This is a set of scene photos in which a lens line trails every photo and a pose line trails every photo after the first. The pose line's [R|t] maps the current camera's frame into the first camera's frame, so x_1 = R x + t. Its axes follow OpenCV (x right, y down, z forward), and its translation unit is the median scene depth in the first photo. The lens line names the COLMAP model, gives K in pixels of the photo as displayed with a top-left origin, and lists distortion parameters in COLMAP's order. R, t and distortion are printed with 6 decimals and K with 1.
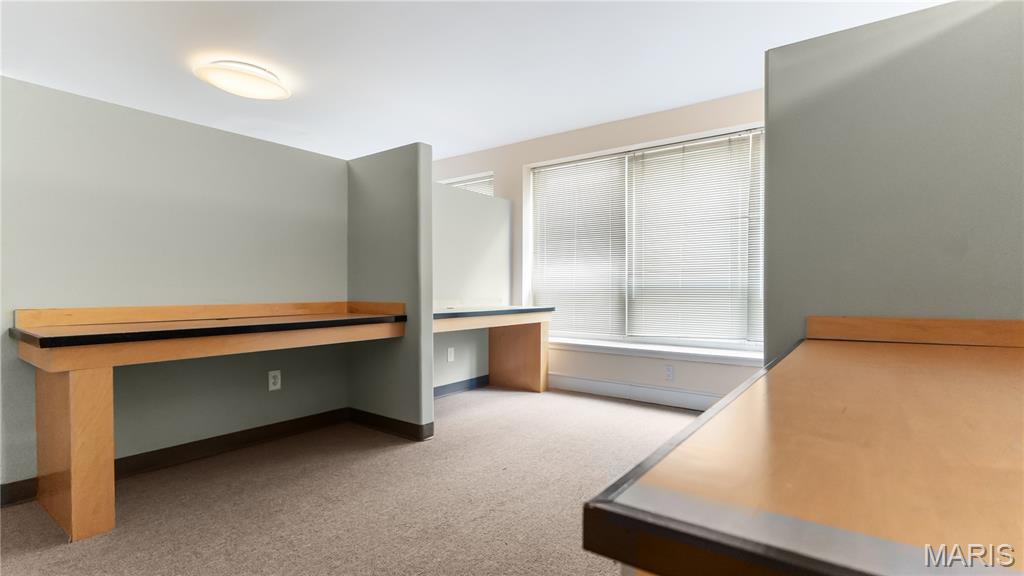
lens RADIAL K [[481.2, 0, 512.6], [0, 481.2, 288.5], [0, 0, 1]] dist [-0.001394, 0.000197]
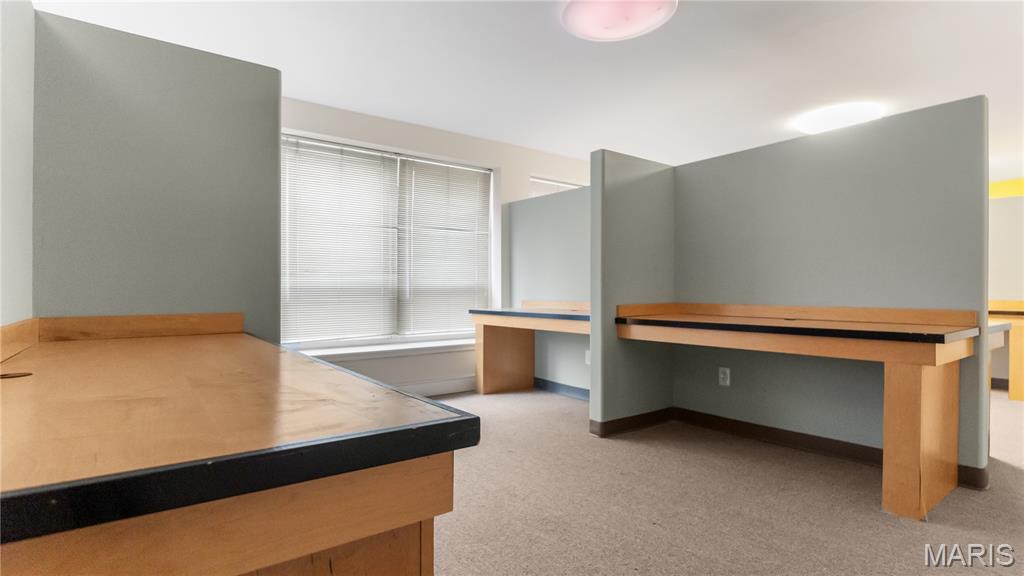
lens RADIAL K [[508.0, 0, 515.0], [0, 508.0, 286.4], [0, 0, 1]] dist [-0.000265, -0.000340]
pose [[0.284732, 0.004617, 0.958596, -0.987763], [-0.001655, 0.999989, -0.004324, -0.006102], [-0.958606, -0.000355, 0.284737, 0.617321]]
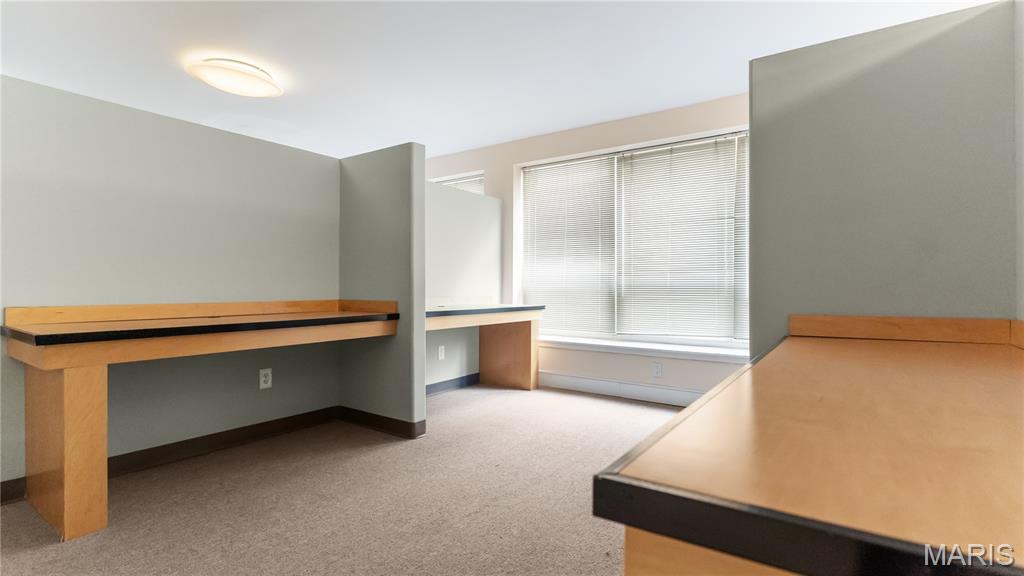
lens RADIAL K [[481.2, 0, 515.4], [0, 481.2, 279.7], [0, 0, 1]] dist [-0.001394, 0.000197]
pose [[0.999594, 0.002655, 0.028351, -0.007341], [-0.002240, 0.999890, -0.014645, -0.000351], [-0.028387, 0.014575, 0.999491, -0.015062]]
